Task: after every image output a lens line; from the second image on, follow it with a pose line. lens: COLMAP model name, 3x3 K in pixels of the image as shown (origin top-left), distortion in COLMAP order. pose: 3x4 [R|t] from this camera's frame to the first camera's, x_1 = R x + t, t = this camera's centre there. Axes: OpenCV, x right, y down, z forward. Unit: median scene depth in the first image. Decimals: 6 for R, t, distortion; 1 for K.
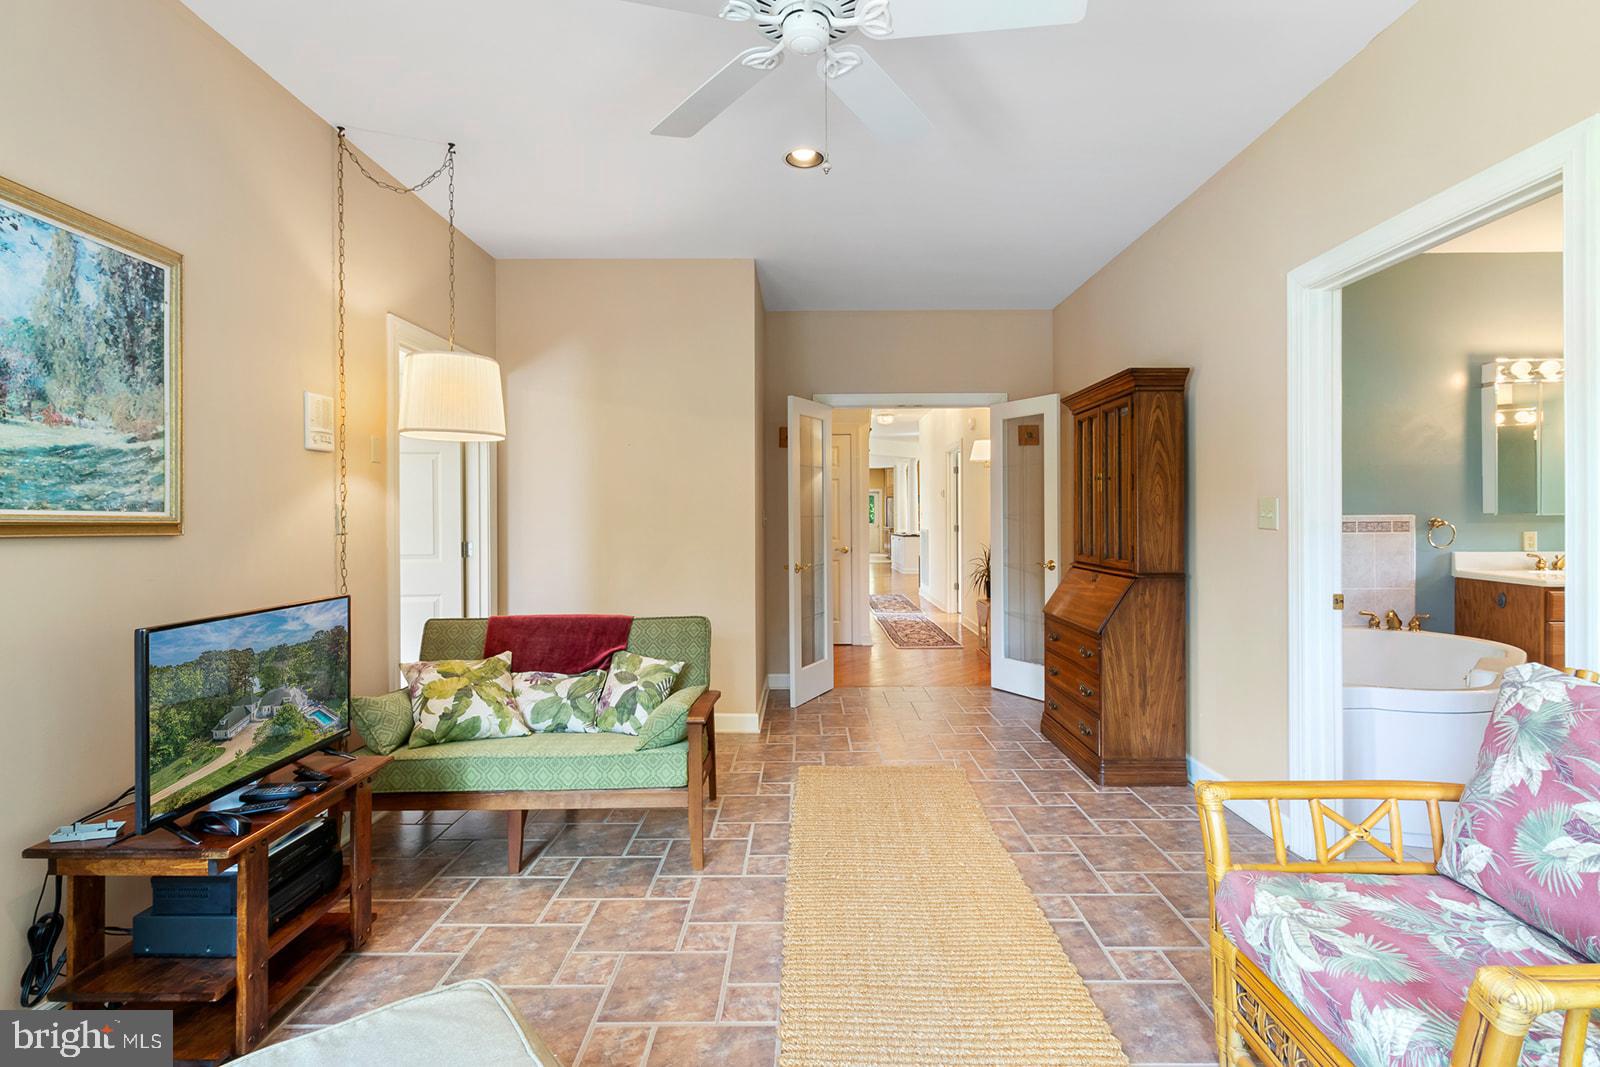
lens RADIAL K [[745.5, 0, 806.5], [0, 745.5, 518.0], [0, 0, 1]] dist [0.004189, -0.001412]
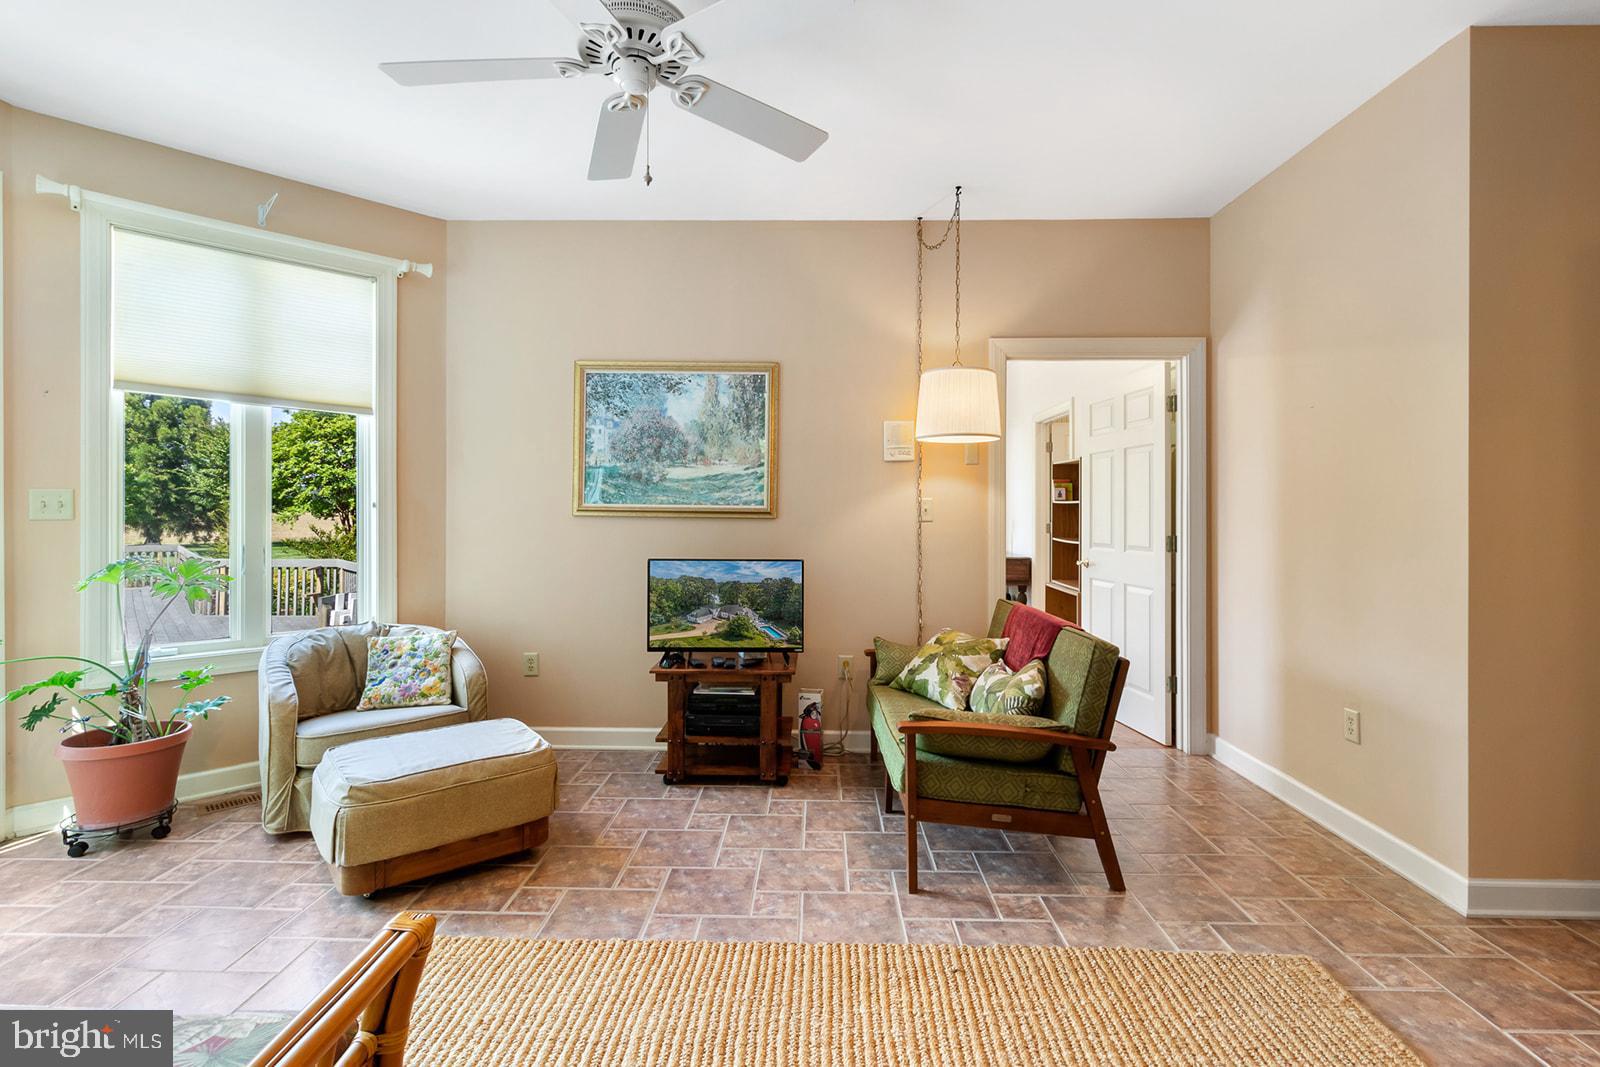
lens RADIAL K [[745.5, 0, 813.4], [0, 745.5, 512.2], [0, 0, 1]] dist [0.004189, -0.001412]
pose [[-0.005374, 0.005361, -0.999971, 1.052129], [-0.004464, 0.999976, 0.005385, -0.002117], [0.999976, 0.004493, -0.005350, 1.199338]]
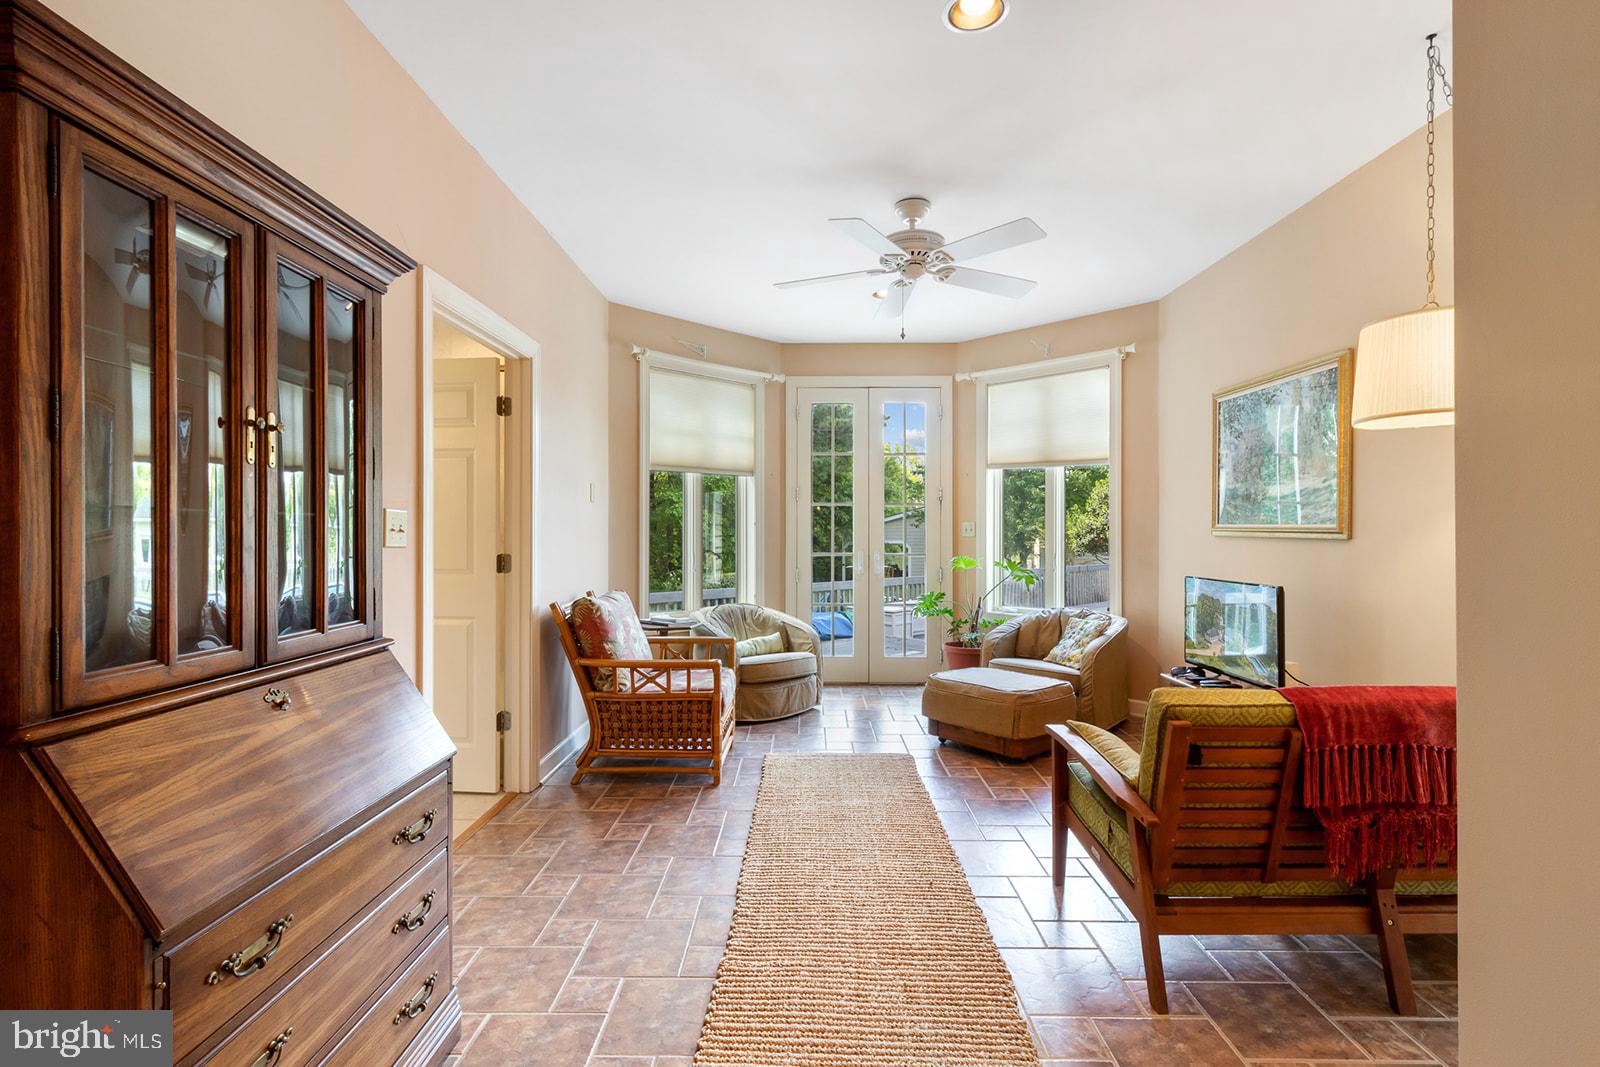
lens RADIAL K [[745.5, 0, 789.9], [0, 745.5, 532.1], [0, 0, 1]] dist [0.004189, -0.001412]
pose [[-0.999723, 0.007438, 0.022318, 0.251787], [0.007497, 0.999969, 0.002567, -0.004020], [-0.022298, 0.002733, -0.999748, 2.719014]]
